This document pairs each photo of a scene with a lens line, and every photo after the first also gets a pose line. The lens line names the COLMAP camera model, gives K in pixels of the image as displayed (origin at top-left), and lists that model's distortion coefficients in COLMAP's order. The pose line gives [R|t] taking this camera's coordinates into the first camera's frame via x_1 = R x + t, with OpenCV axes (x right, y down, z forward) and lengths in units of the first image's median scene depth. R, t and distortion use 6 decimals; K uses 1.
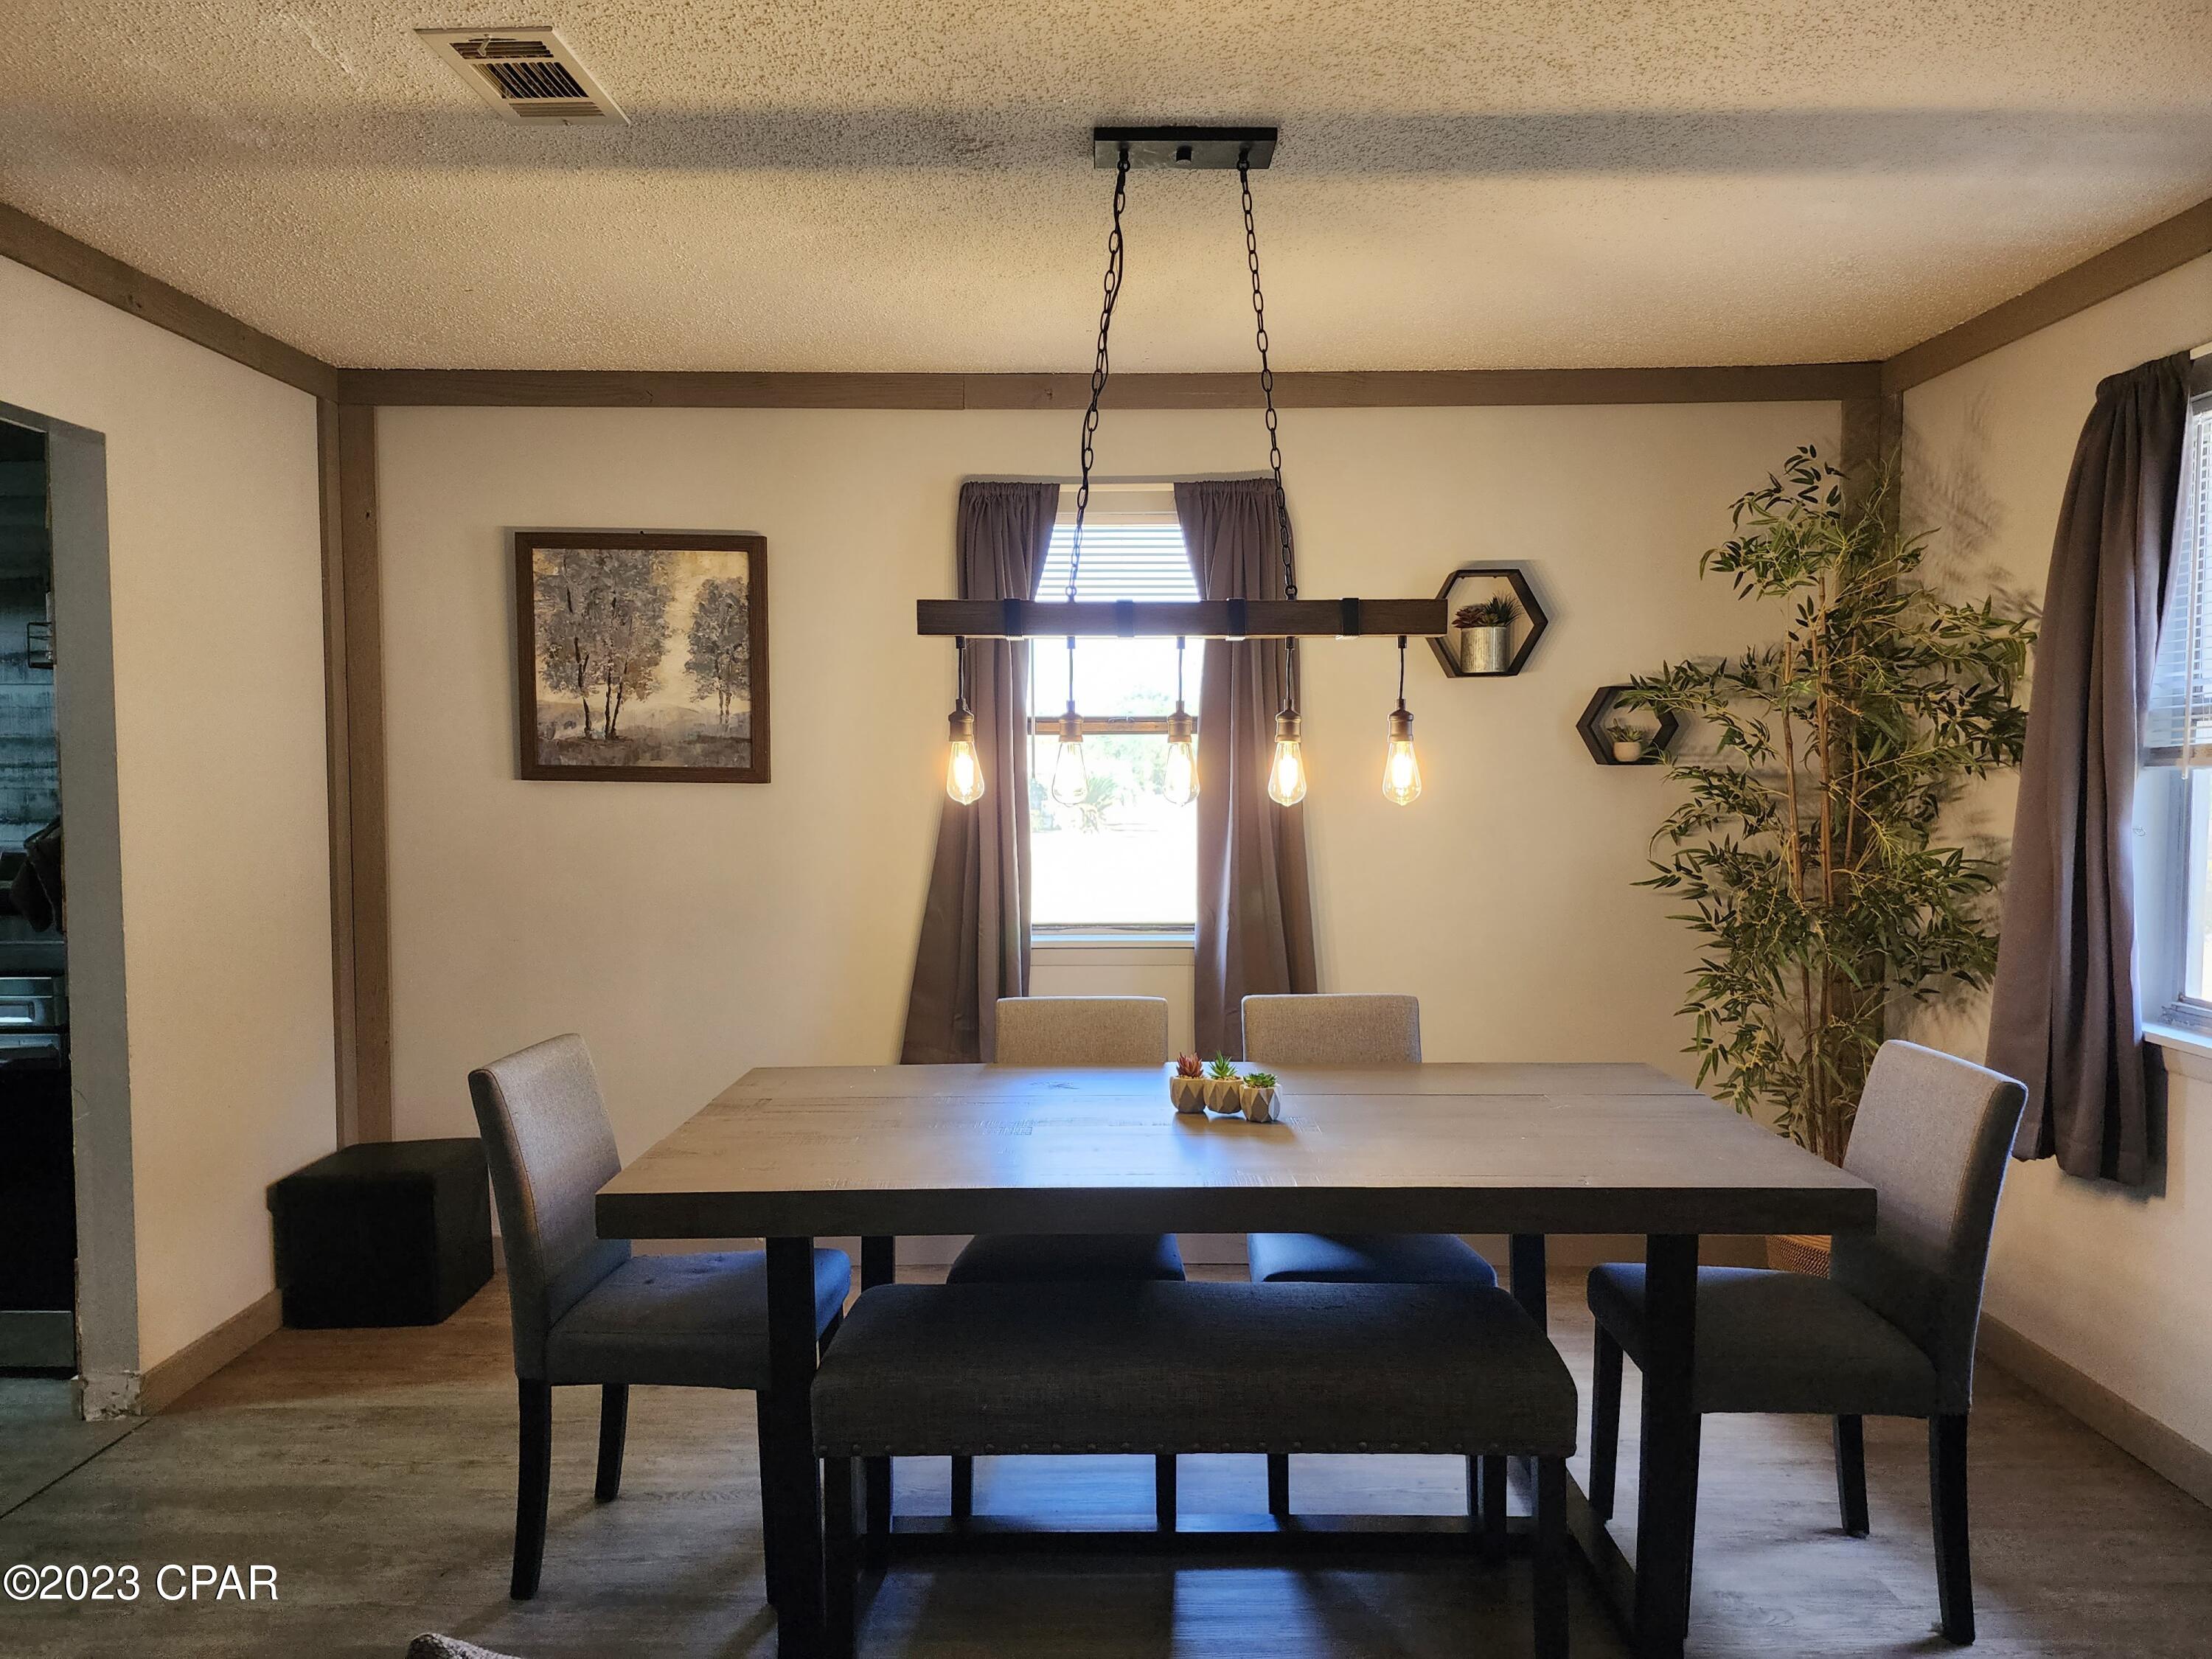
lens RADIAL K [[1466.9, 0, 1122.8], [0, 1466.9, 843.1], [0, 0, 1]] dist [0.055004, -0.020686]
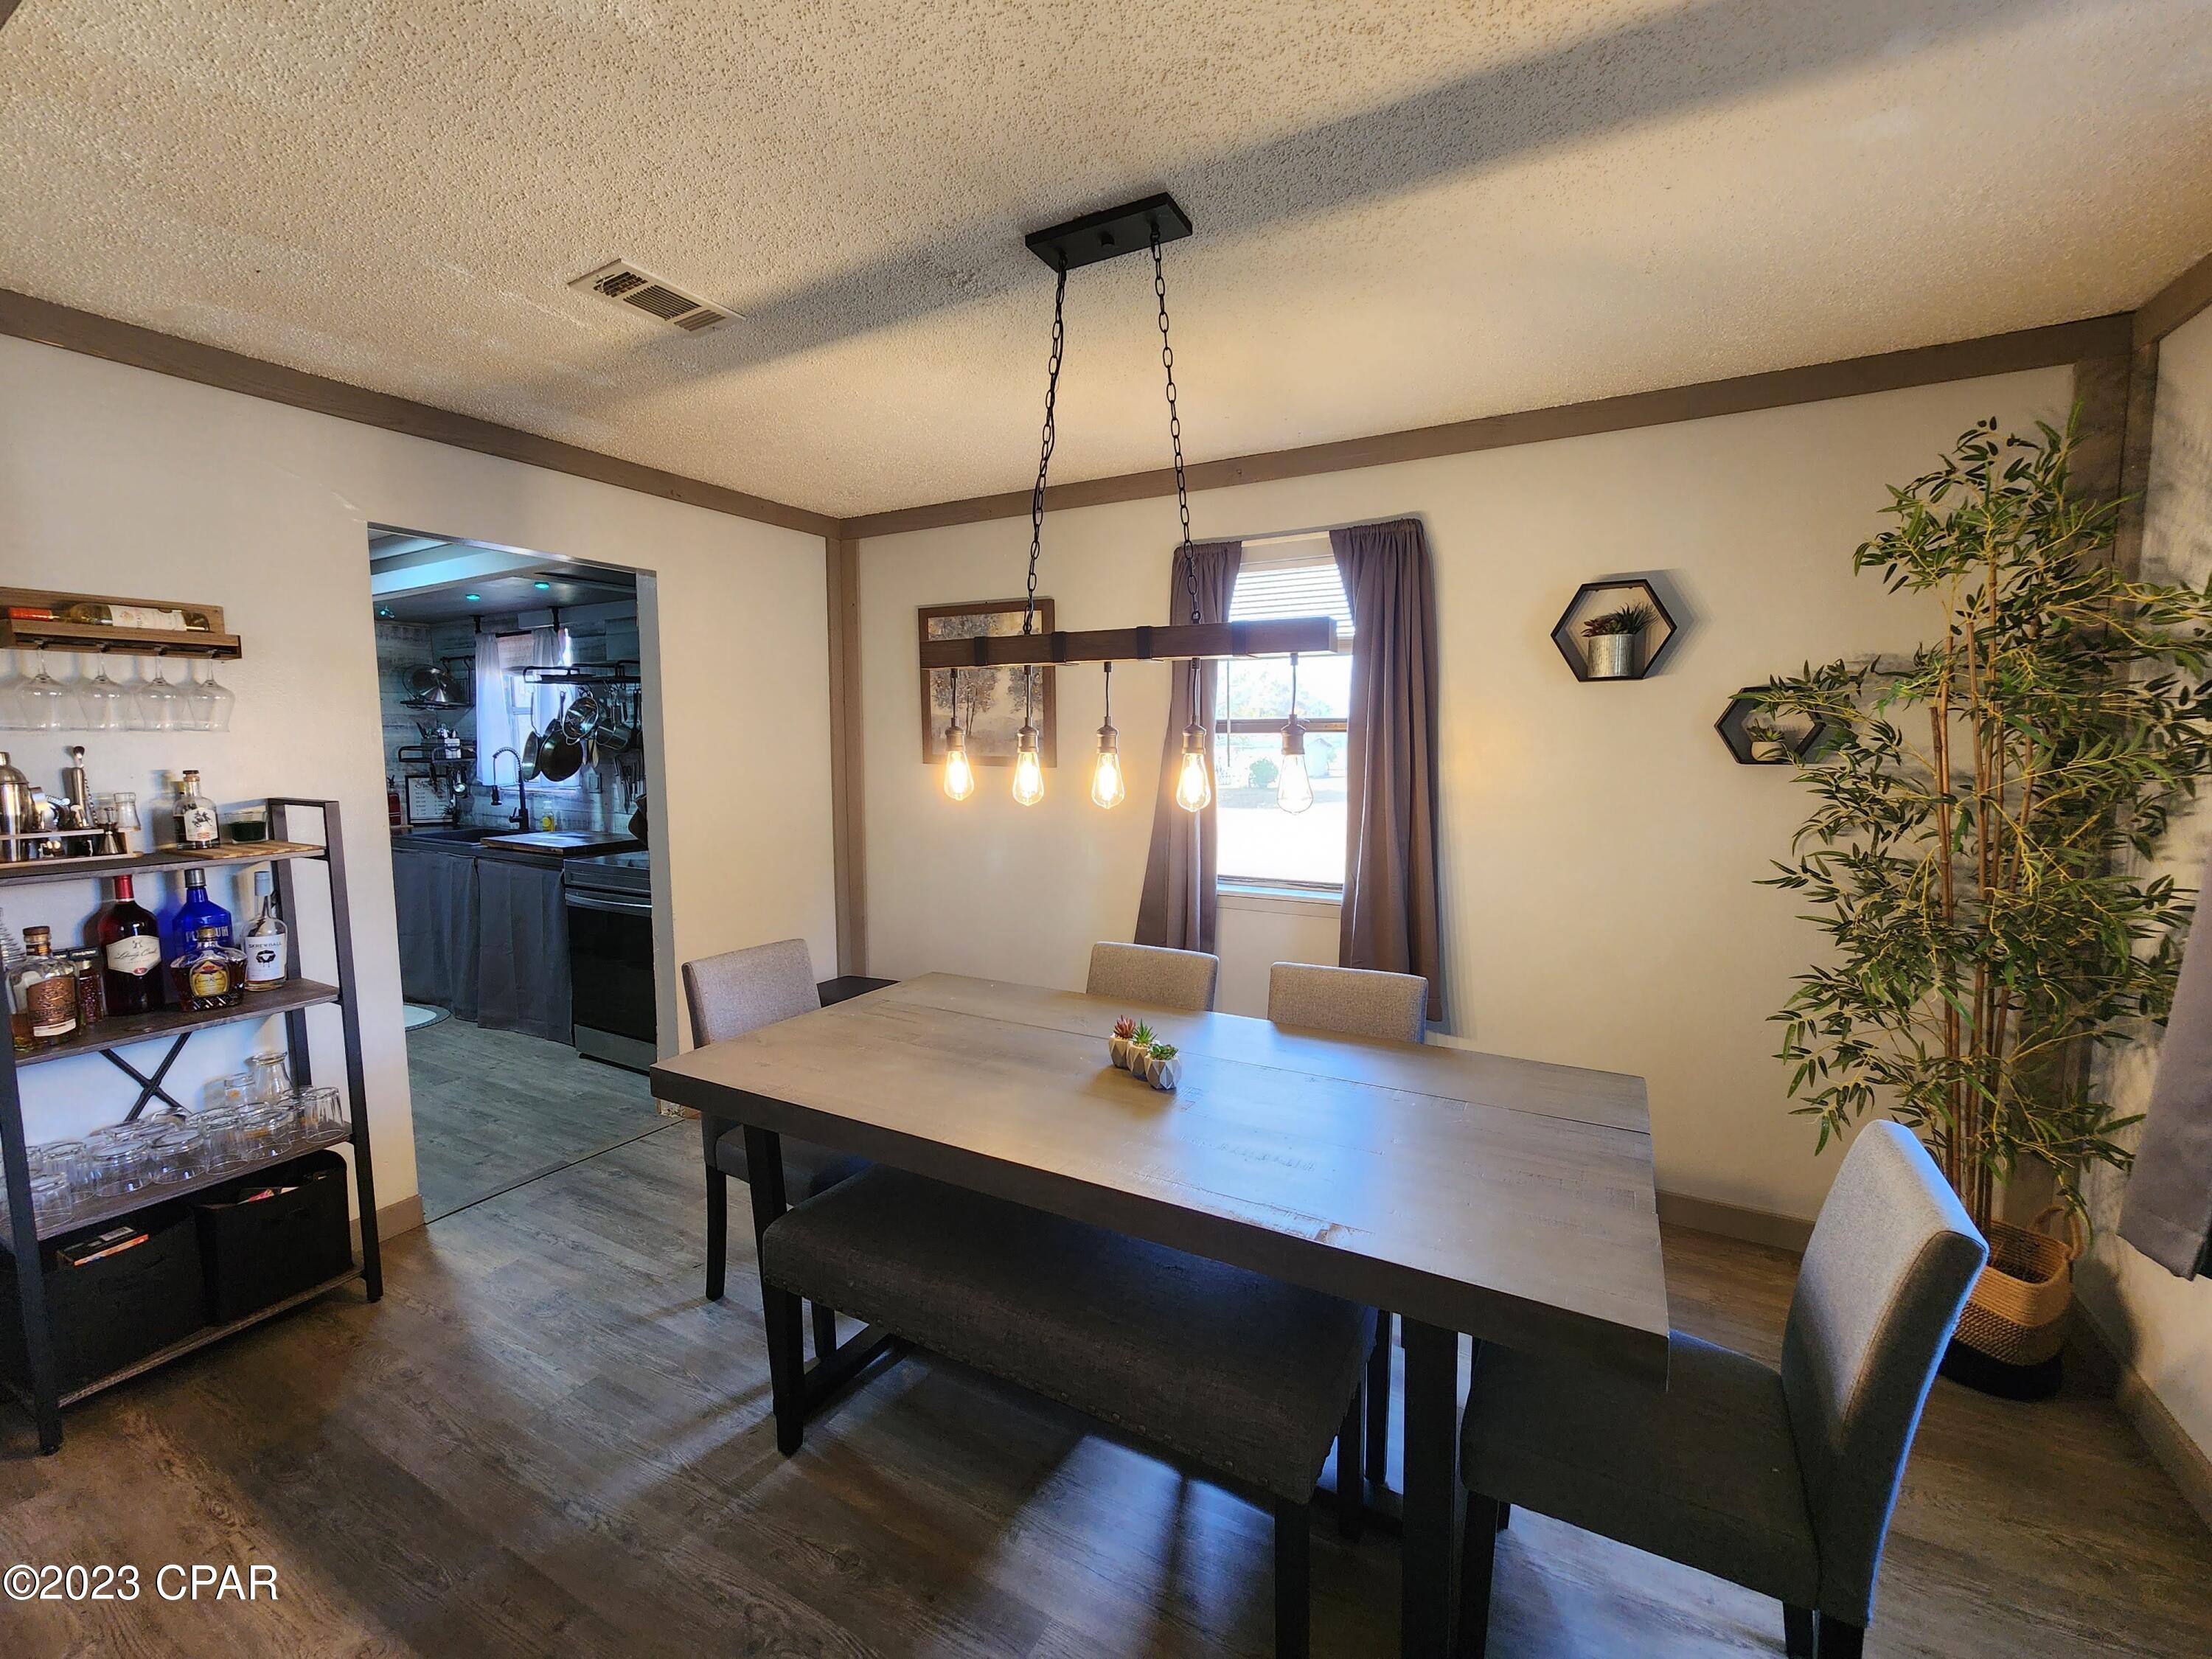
lens RADIAL K [[908.4, 0, 1111.2], [0, 908.4, 821.5], [0, 0, 1]] dist [0.000687, -0.001984]
pose [[0.877514, 0.044323, -0.477499, 0.251721], [-0.025709, 0.998636, 0.045449, -0.030934], [0.478862, -0.027606, 0.877456, 0.237243]]
